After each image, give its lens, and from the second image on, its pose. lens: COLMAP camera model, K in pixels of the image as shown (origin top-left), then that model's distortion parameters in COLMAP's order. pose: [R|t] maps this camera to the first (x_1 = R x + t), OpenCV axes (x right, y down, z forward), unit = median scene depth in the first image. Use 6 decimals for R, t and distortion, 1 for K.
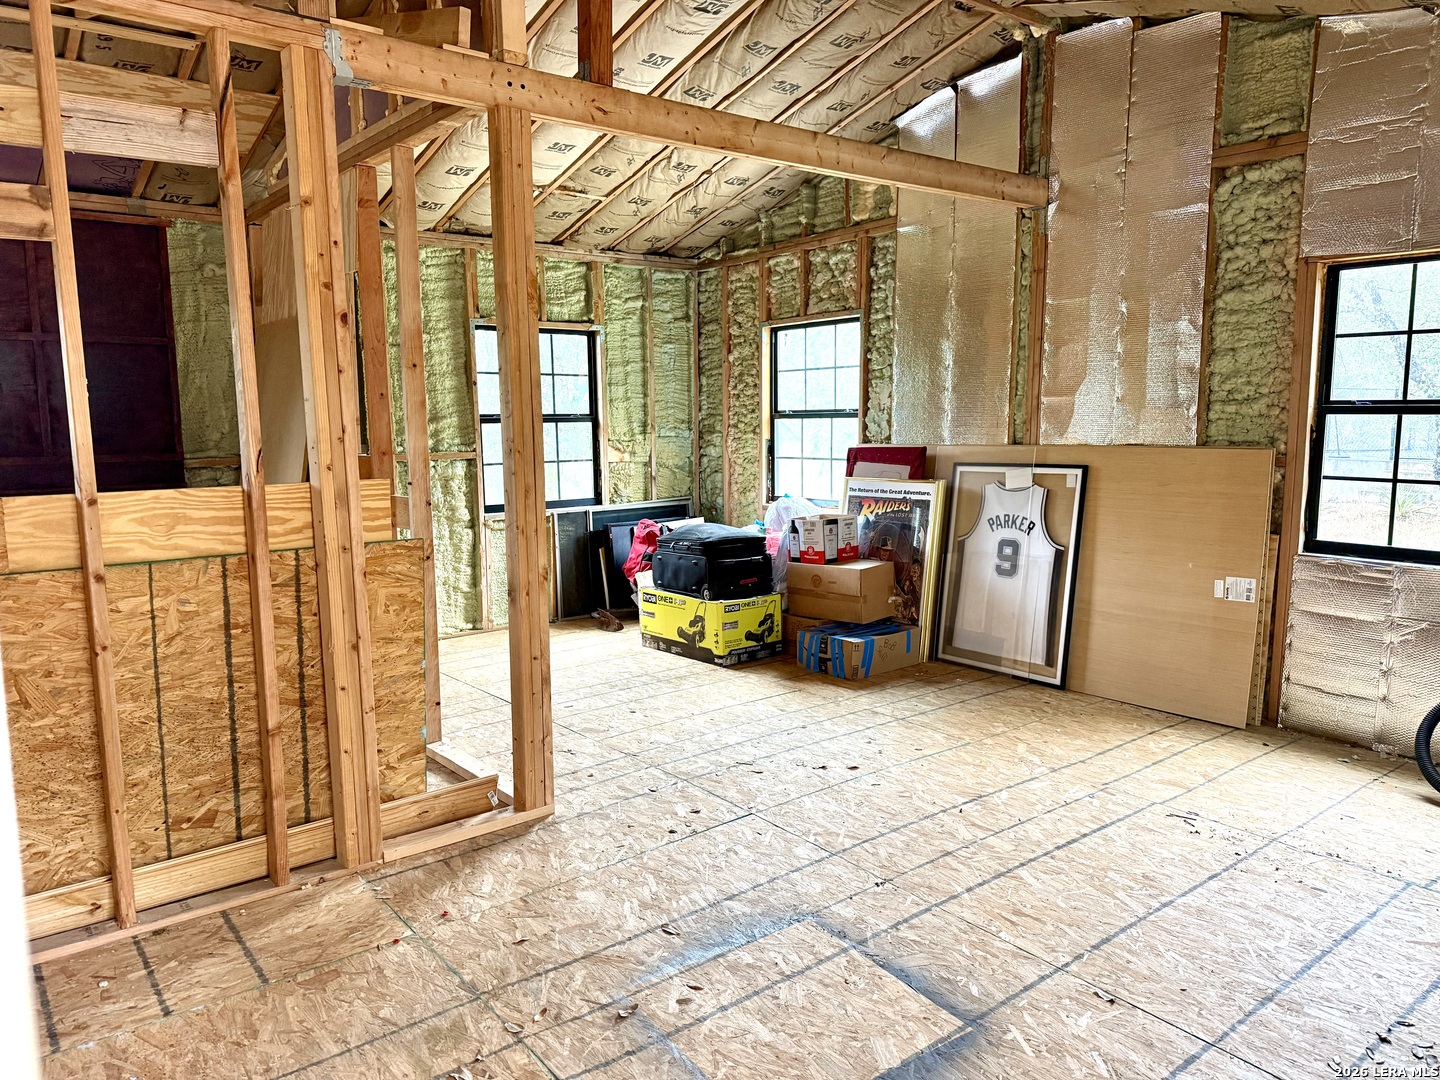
lens RADIAL K [[1010.8, 0, 717.9], [0, 1010.8, 563.5], [0, 0, 1]] dist [0.077644, -0.117714]
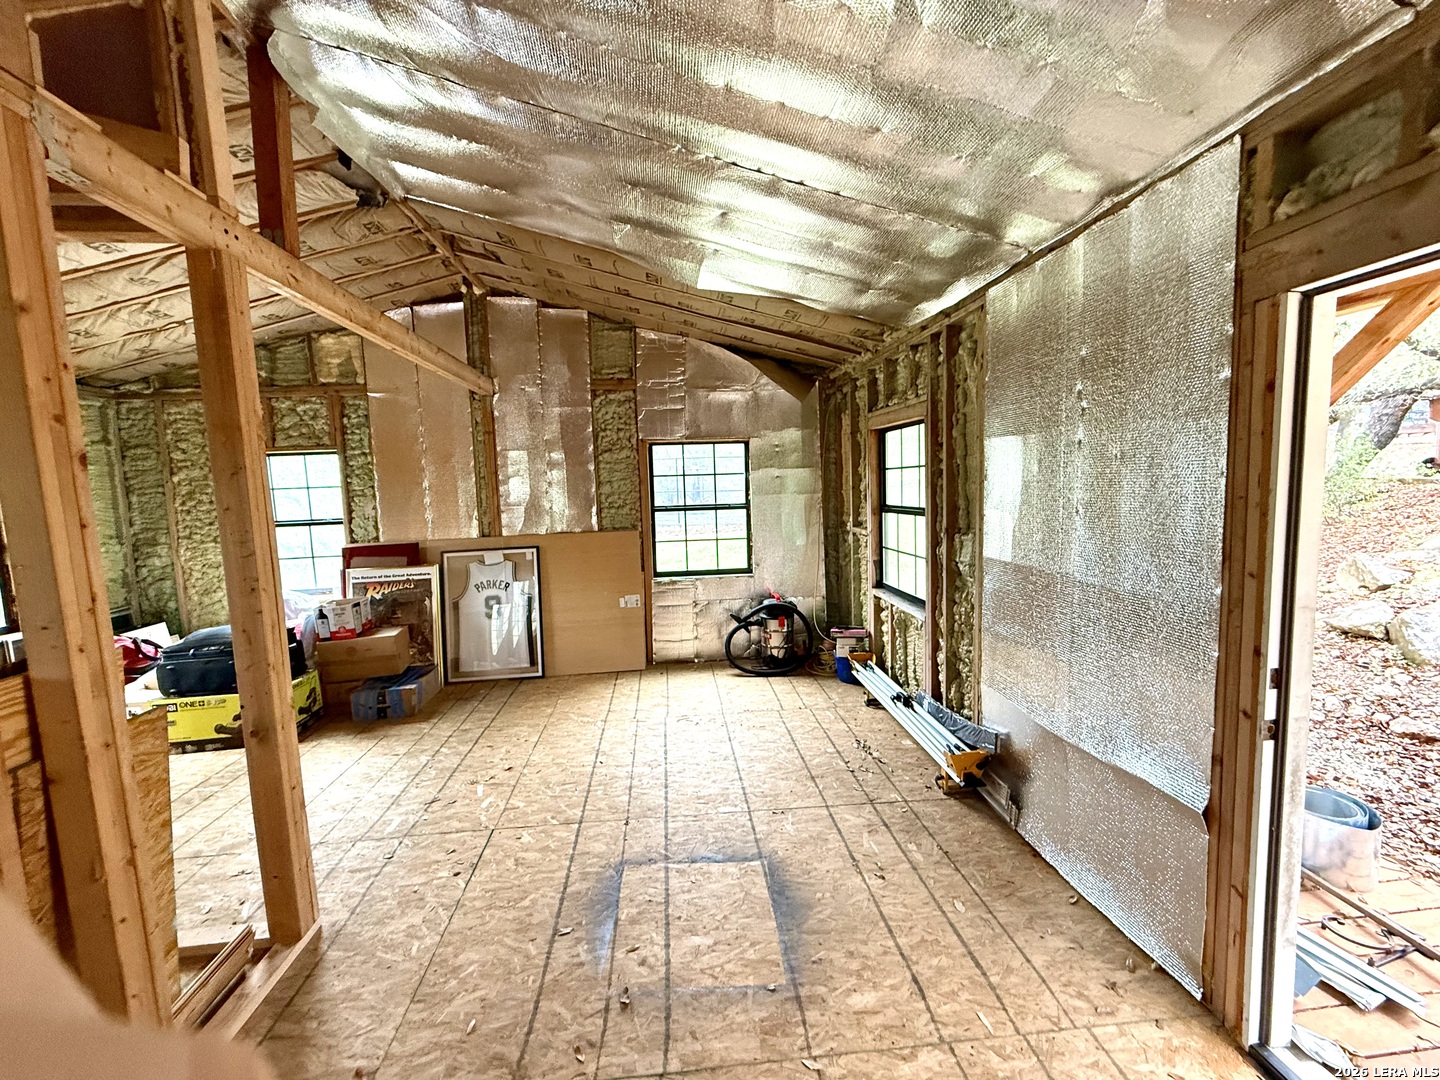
lens RADIAL K [[572.5, 0, 720.0], [0, 572.5, 540.0], [0, 0, 1]] dist [0.000484, -0.000283]
pose [[0.538748, -0.086087, 0.838057, -0.248527], [0.151957, 0.988380, 0.003842, -0.054870], [-0.828649, 0.125278, 0.545569, 0.185305]]
